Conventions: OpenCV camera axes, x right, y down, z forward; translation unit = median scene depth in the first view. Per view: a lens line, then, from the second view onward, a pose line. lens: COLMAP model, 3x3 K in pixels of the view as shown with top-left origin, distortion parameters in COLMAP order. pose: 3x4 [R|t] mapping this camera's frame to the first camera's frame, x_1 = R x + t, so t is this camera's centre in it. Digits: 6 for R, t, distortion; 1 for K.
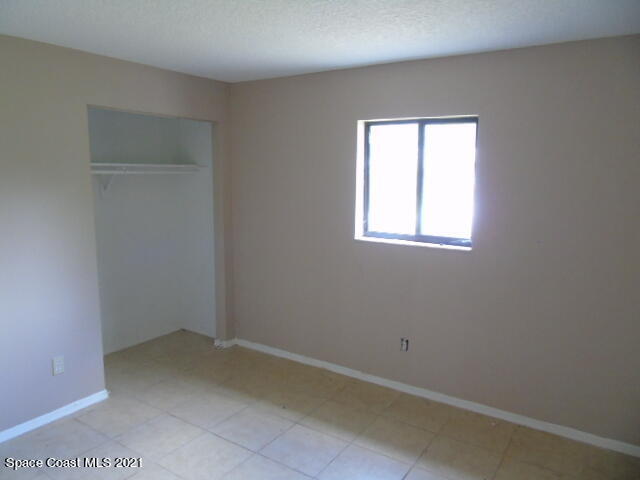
lens RADIAL K [[479.9, 0, 319.3], [0, 479.9, 236.6], [0, 0, 1]] dist [-0.020159, 0.021384]
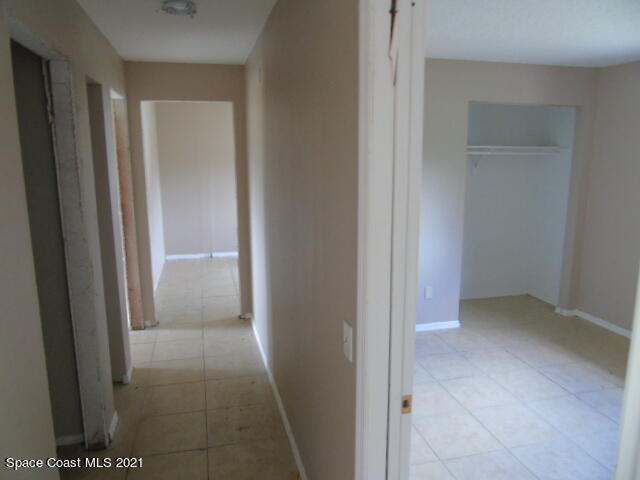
lens RADIAL K [[479.9, 0, 321.0], [0, 479.9, 238.6], [0, 0, 1]] dist [-0.020159, 0.021384]
pose [[0.743293, 0.115702, -0.658884, 0.105373], [-0.089272, 0.993276, 0.073714, 0.033400], [0.662983, 0.004028, 0.748624, -0.218771]]
